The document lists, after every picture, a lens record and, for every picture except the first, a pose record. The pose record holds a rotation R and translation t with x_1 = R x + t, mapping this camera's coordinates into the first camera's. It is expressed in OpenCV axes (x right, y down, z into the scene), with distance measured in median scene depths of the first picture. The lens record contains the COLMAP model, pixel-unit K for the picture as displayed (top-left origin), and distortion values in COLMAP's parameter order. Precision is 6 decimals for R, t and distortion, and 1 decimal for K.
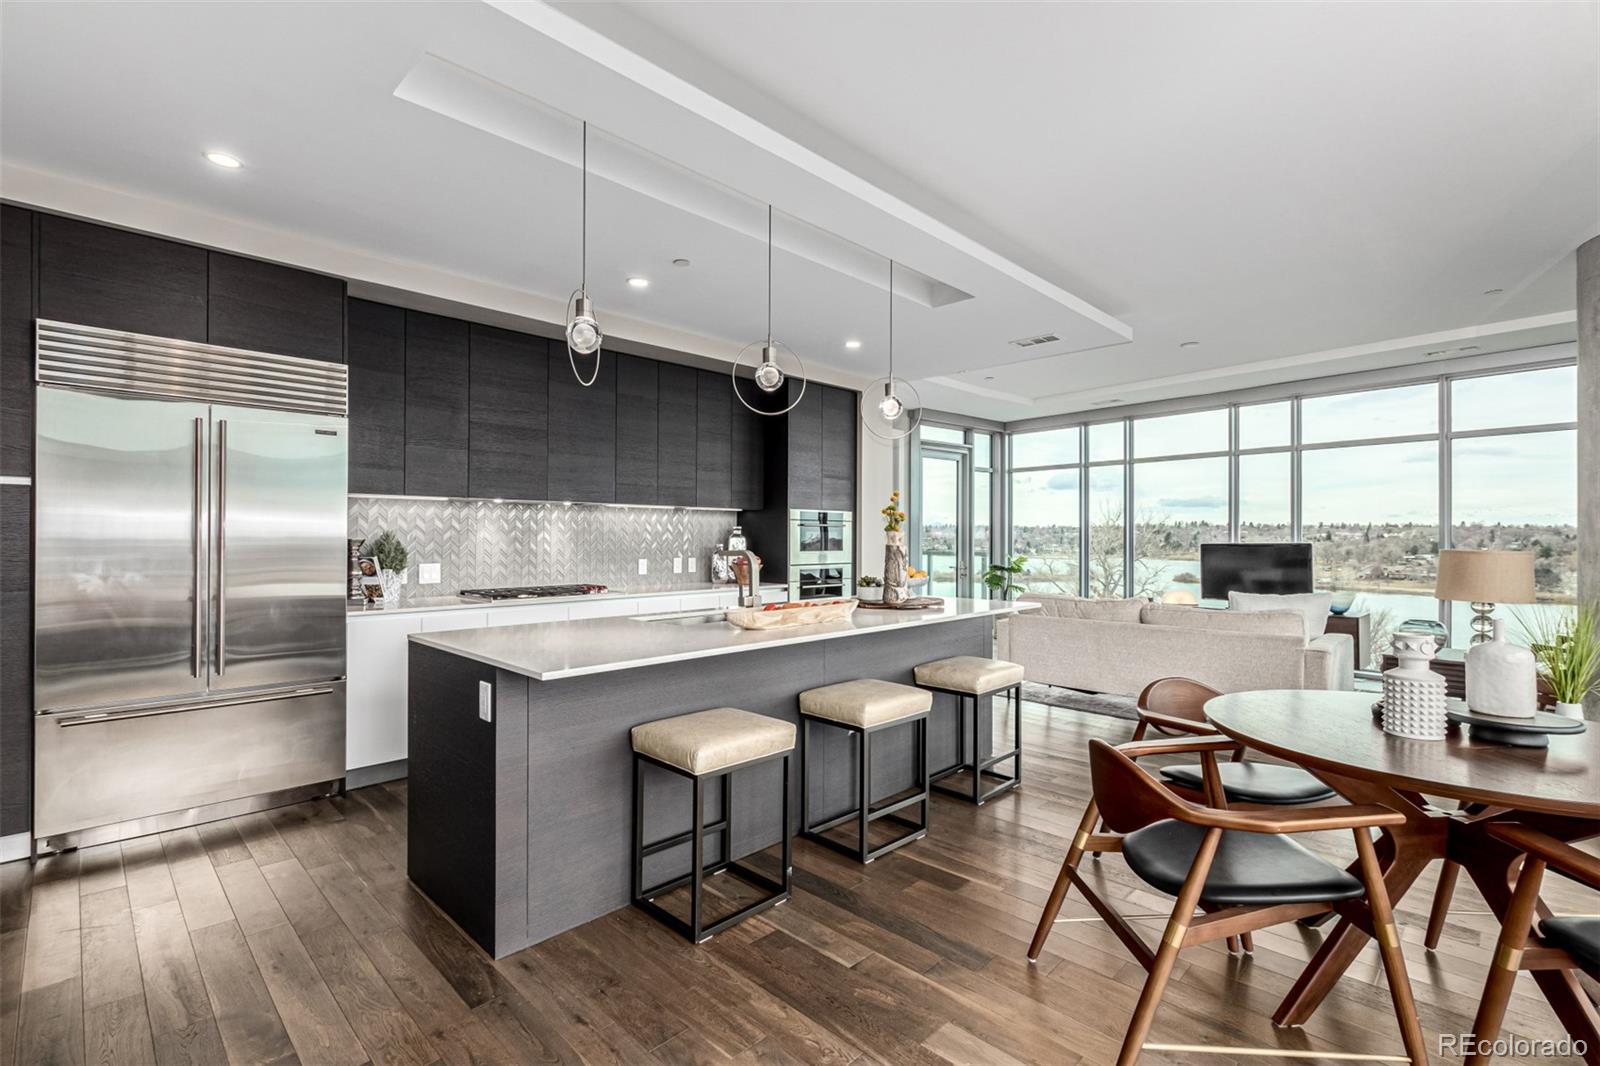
lens RADIAL K [[733.3, 0, 802.9], [0, 733.3, 522.4], [0, 0, 1]] dist [-0.000565, 0.001244]
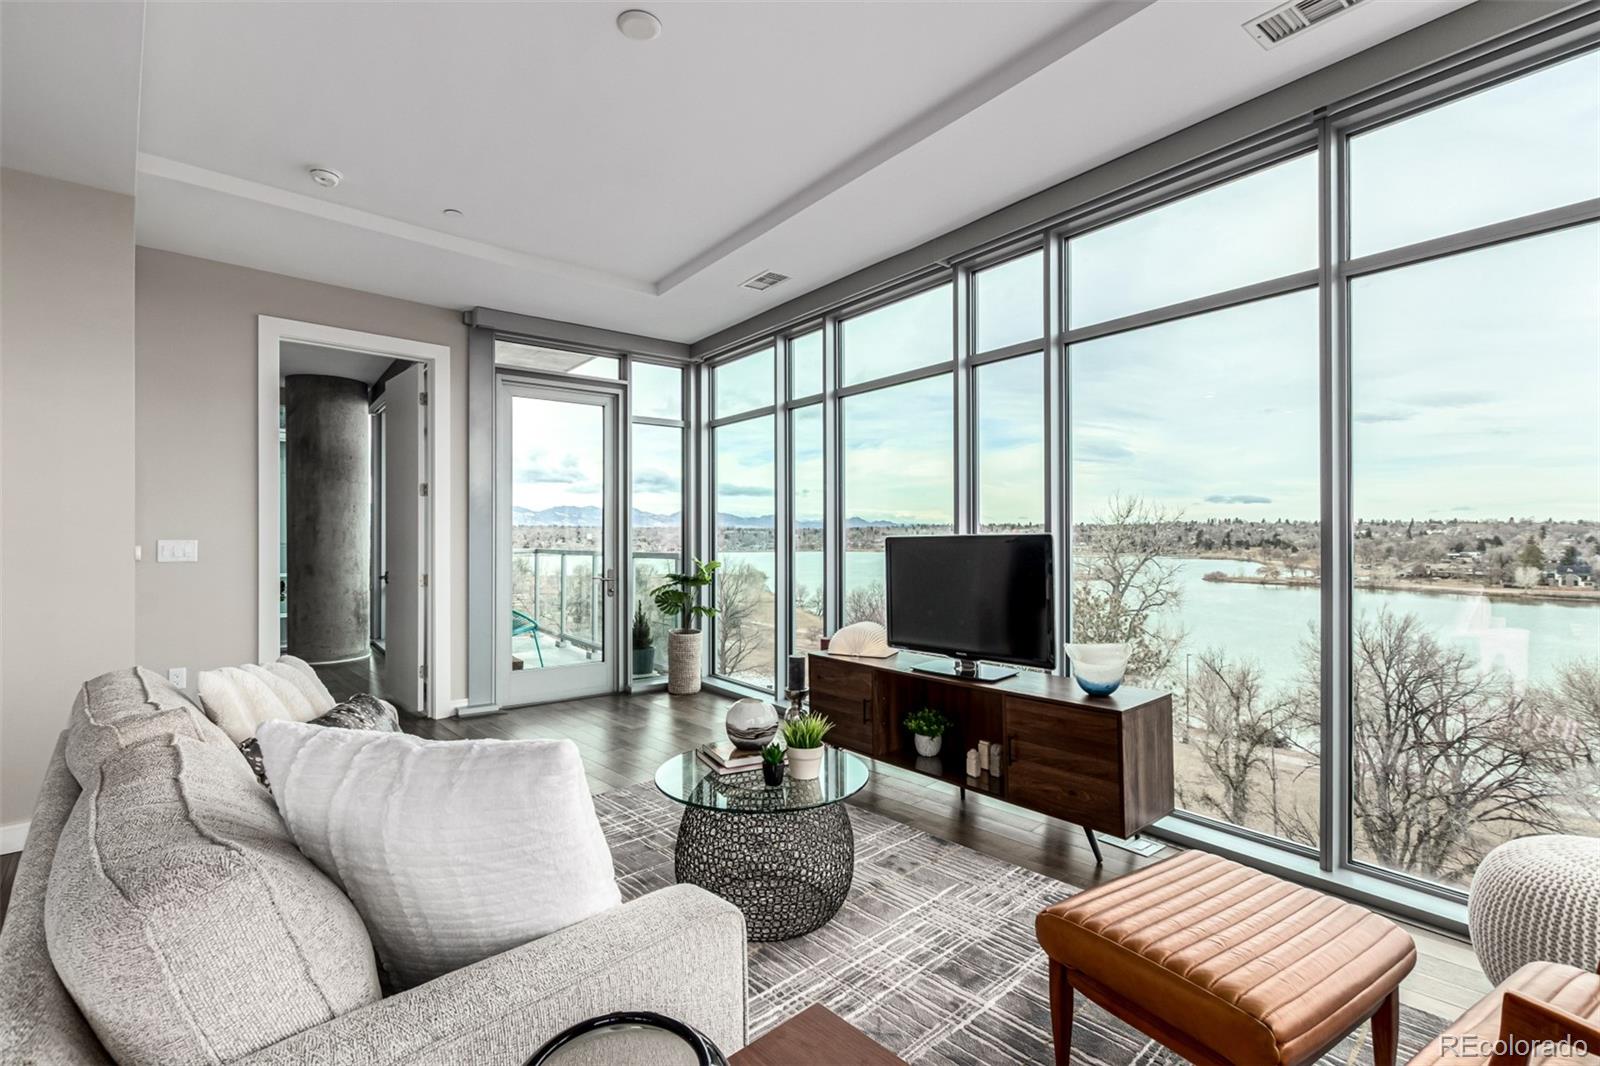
lens RADIAL K [[733.3, 0, 809.5], [0, 733.3, 531.4], [0, 0, 1]] dist [-0.000565, 0.001244]
pose [[0.999481, -0.004037, -0.031961, 0.401564], [0.004457, 0.999905, 0.013073, 0.013731], [0.031905, -0.013209, 0.999404, 0.389670]]
